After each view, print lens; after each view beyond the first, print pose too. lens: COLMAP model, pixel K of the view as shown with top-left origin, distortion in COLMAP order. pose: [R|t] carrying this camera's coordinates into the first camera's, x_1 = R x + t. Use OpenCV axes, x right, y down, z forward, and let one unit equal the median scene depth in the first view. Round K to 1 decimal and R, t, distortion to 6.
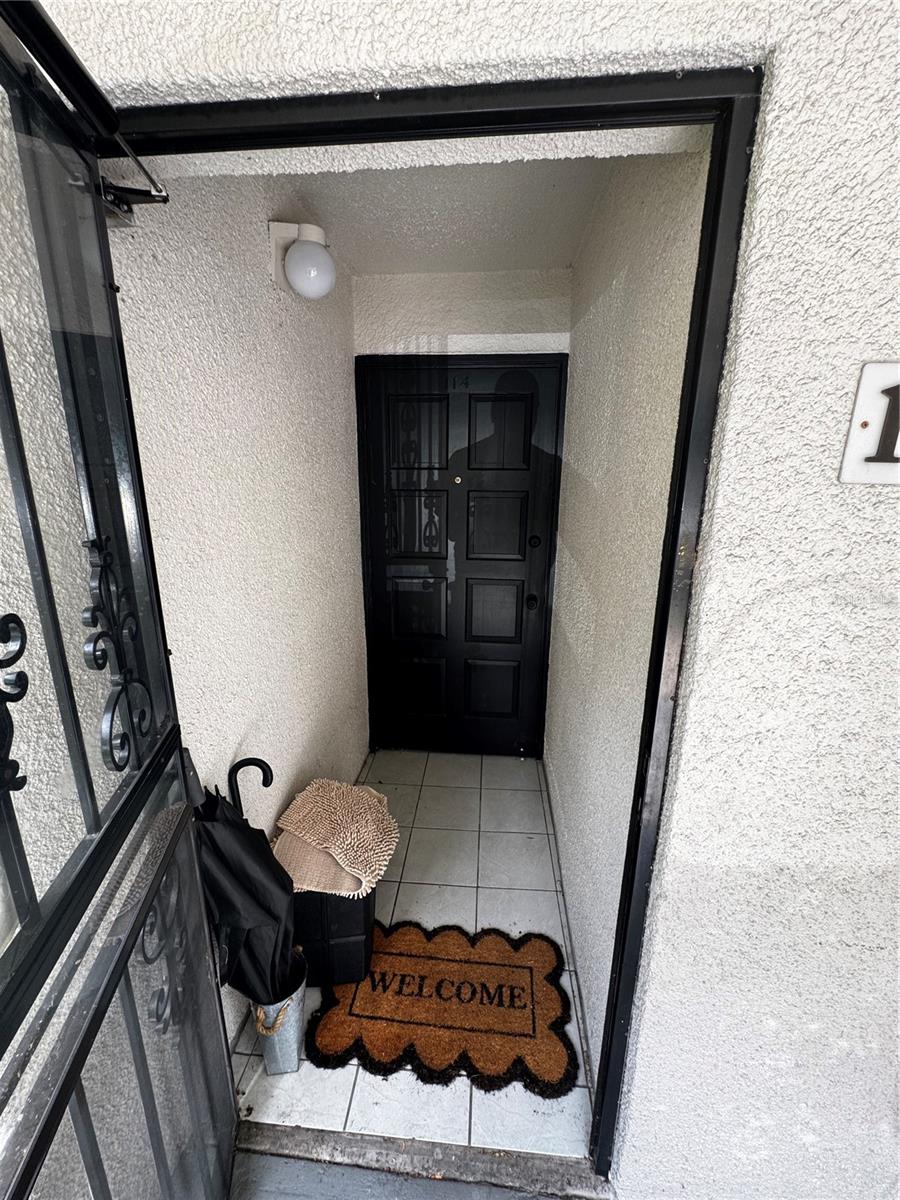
lens RADIAL K [[472.6, 0, 454.9], [0, 472.6, 596.8], [0, 0, 1]] dist [-0.000875, -0.000086]
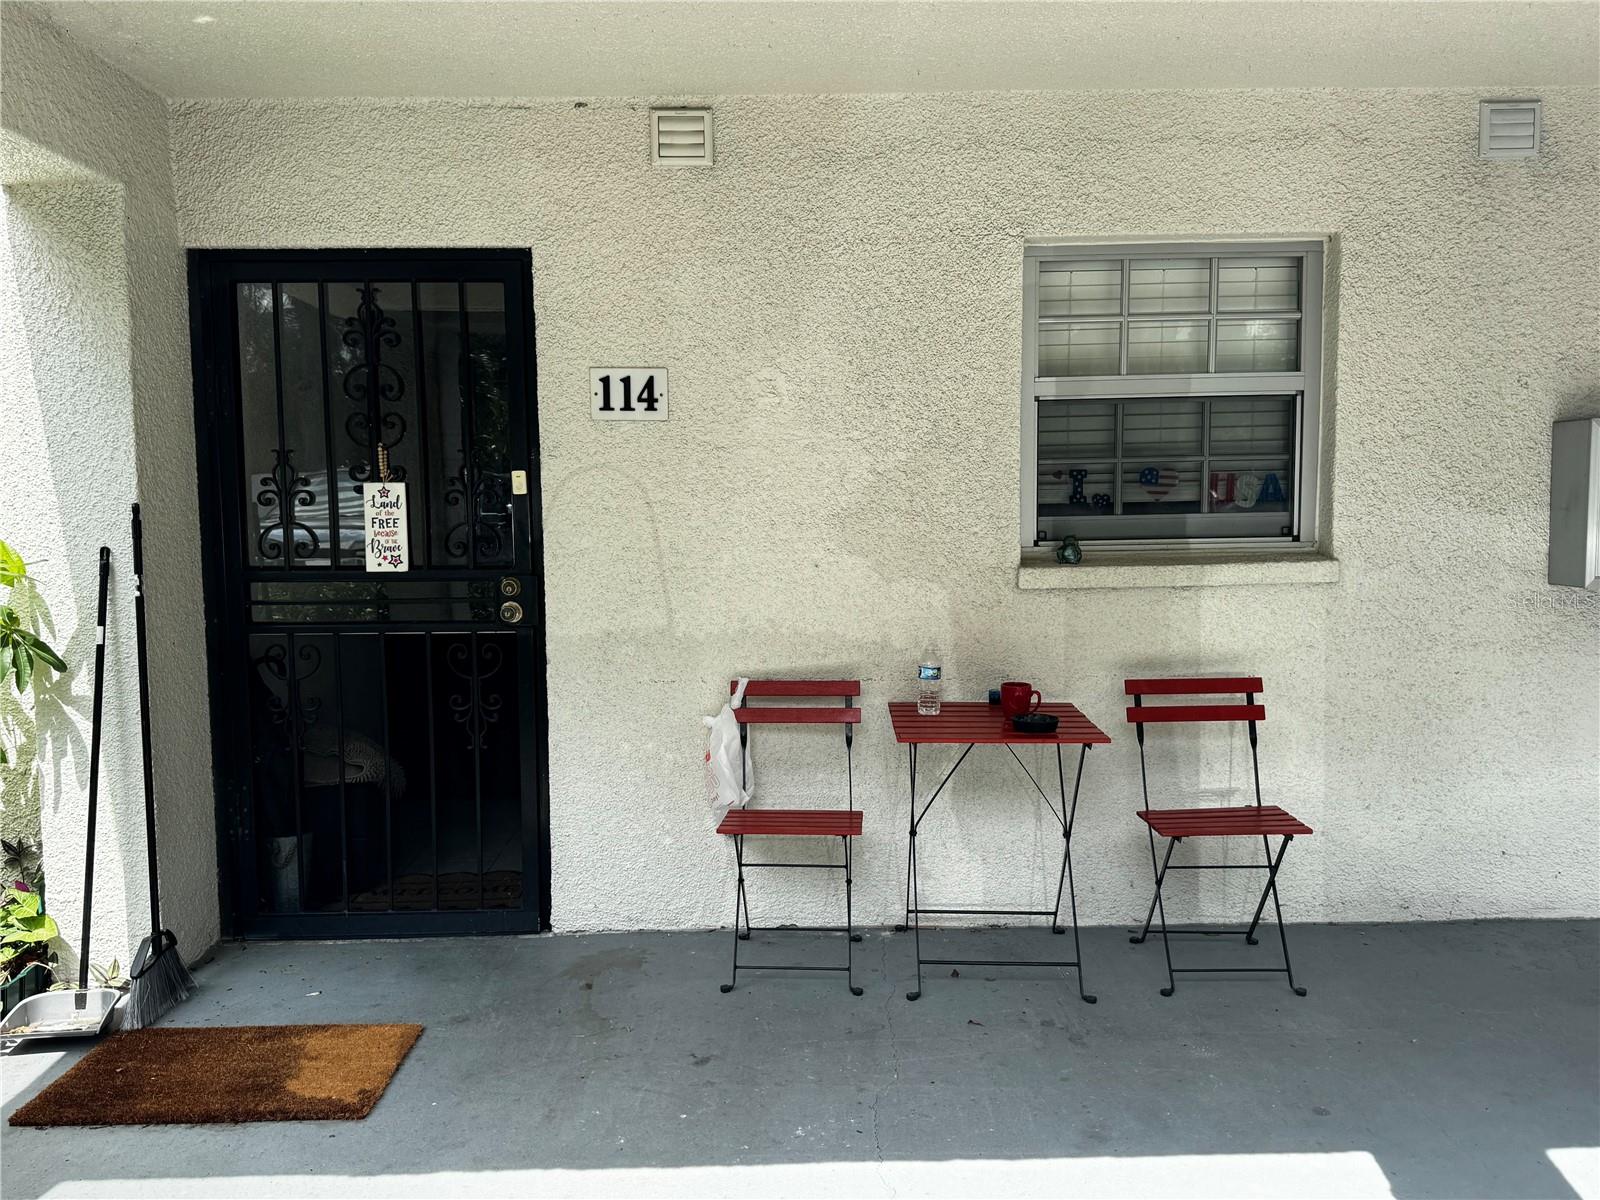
lens RADIAL K [[1239.4, 0, 800.0], [0, 1239.4, 600.0], [0, 0, 1]] dist [0.102391, -0.200363]
pose [[0.995785, -0.031732, 0.086059, 0.455967], [0.045178, 0.986226, -0.159116, 0.554214], [-0.079825, 0.162333, 0.983502, -1.655383]]
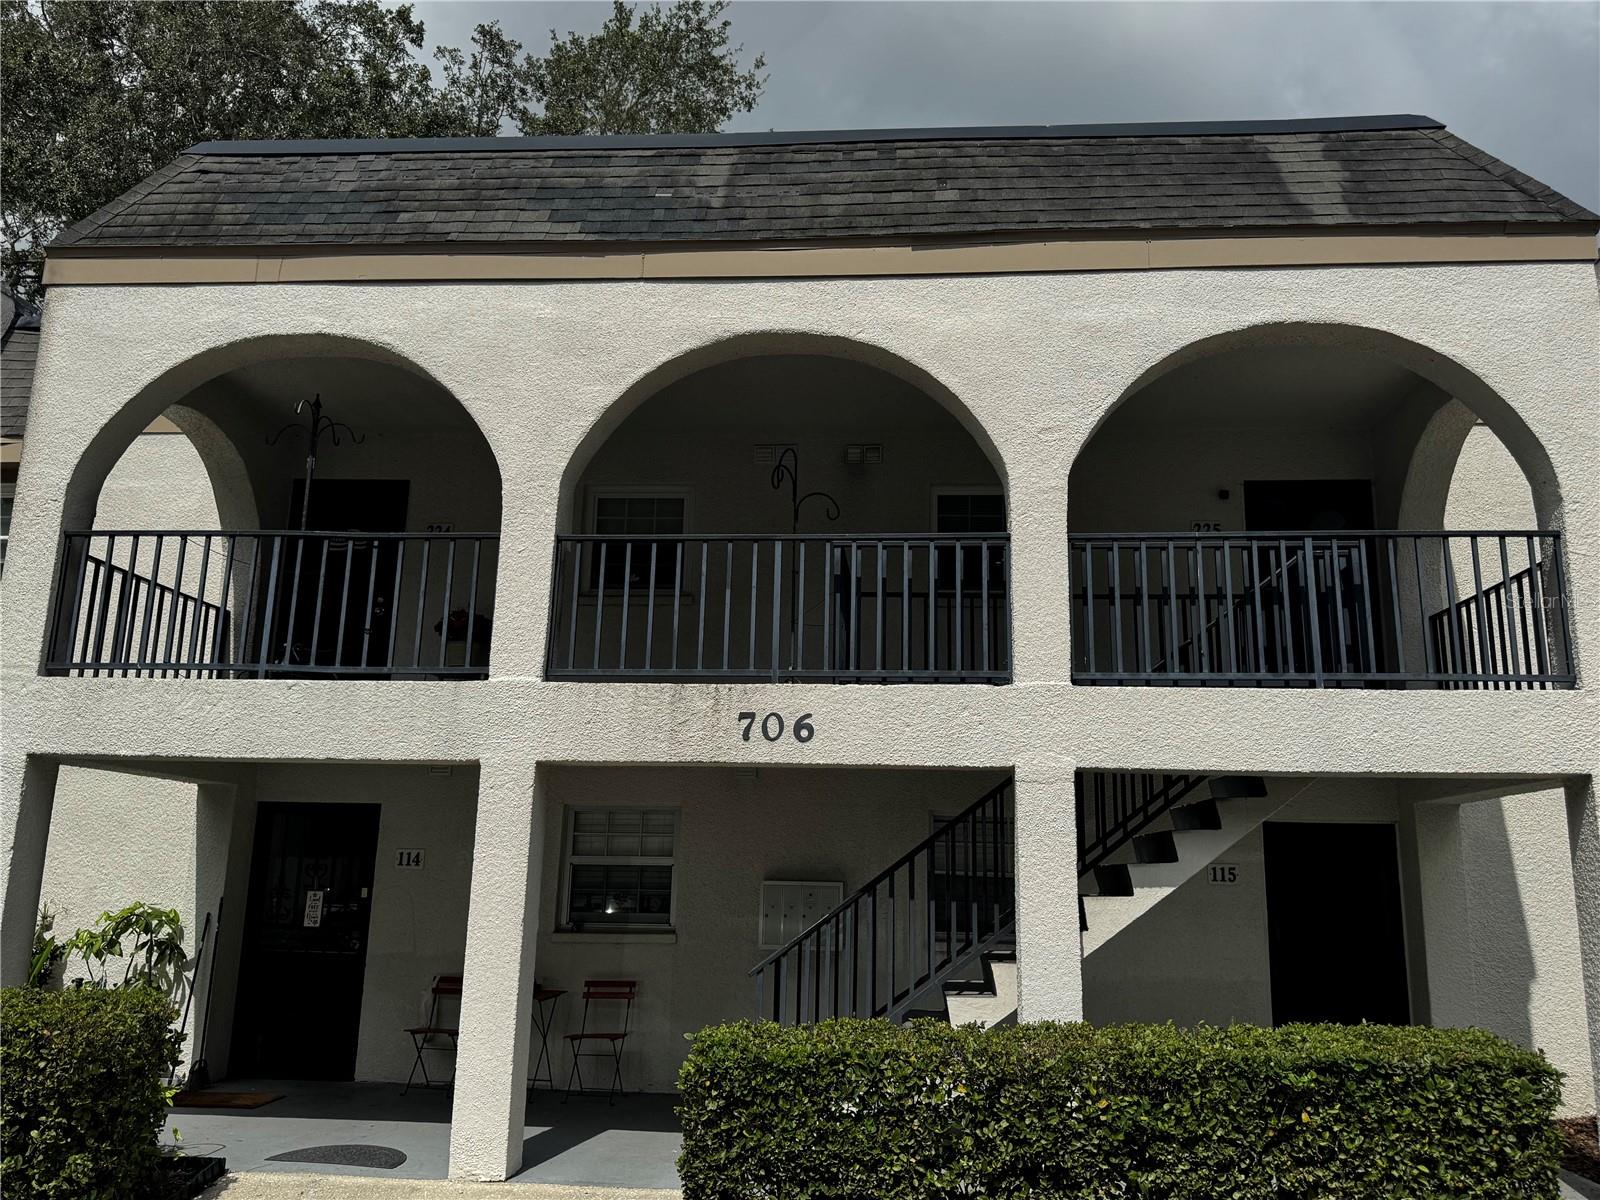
lens RADIAL K [[1239.4, 0, 800.0], [0, 1239.4, 600.0], [0, 0, 1]] dist [0.102391, -0.200363]
pose [[0.999944, 0.010295, 0.002619, 2.068345], [-0.007957, 0.889195, -0.457459, 1.370641], [-0.007038, 0.457412, 0.889227, -5.105886]]
